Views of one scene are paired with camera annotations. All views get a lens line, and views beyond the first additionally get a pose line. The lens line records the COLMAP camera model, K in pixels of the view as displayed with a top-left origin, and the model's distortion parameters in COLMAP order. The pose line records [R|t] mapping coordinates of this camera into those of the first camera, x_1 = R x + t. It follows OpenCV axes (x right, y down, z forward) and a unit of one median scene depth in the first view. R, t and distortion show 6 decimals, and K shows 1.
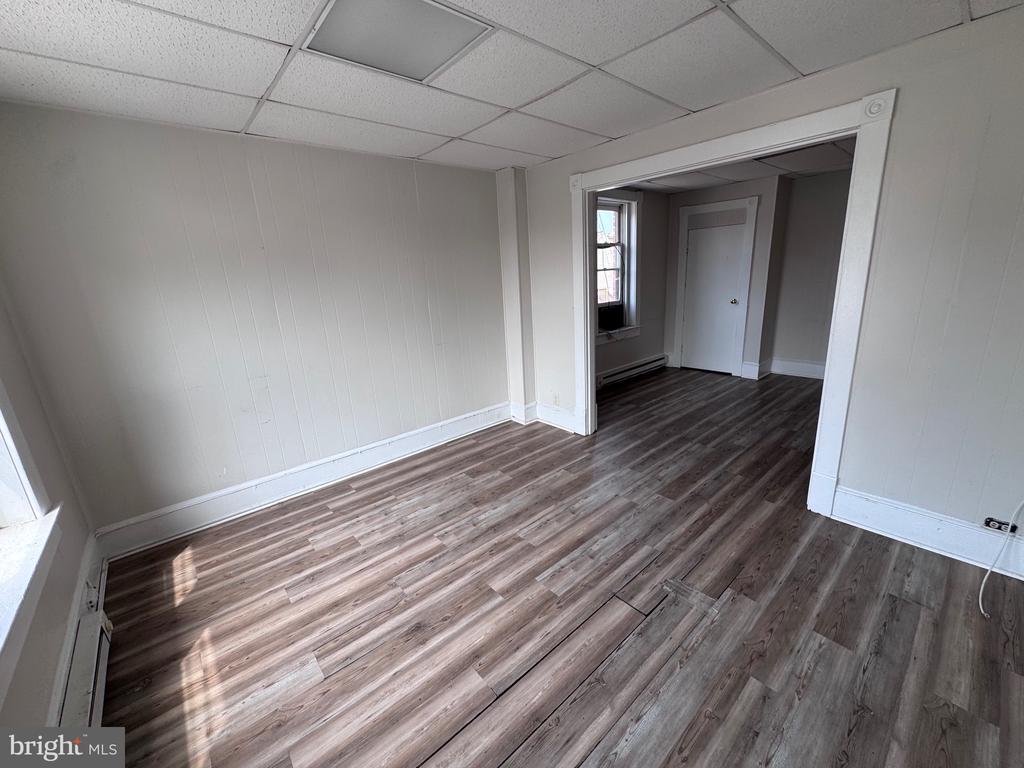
lens RADIAL K [[406.7, 0, 514.9], [0, 406.7, 383.4], [0, 0, 1]] dist [0.000837, 0.000192]
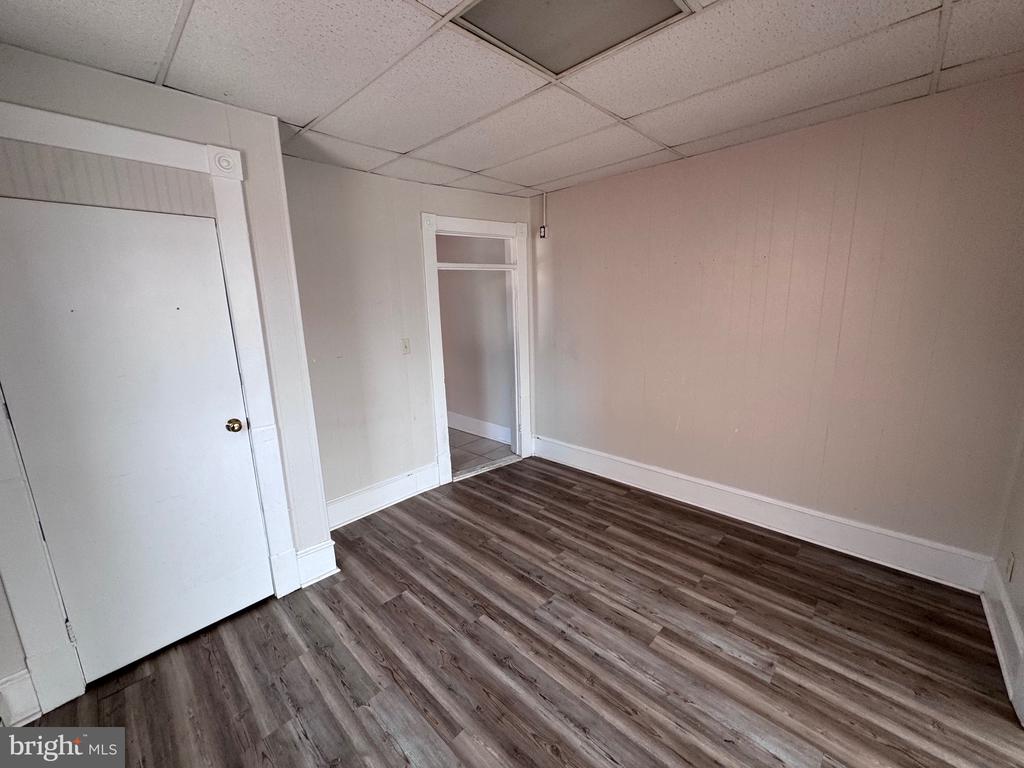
lens RADIAL K [[406.7, 0, 517.9], [0, 406.7, 387.1], [0, 0, 1]] dist [0.000837, 0.000192]
pose [[-0.084713, -0.143636, 0.985998, 0.217102], [0.292342, 0.942423, 0.162405, -0.296390], [-0.952554, 0.302006, -0.037845, 1.031830]]
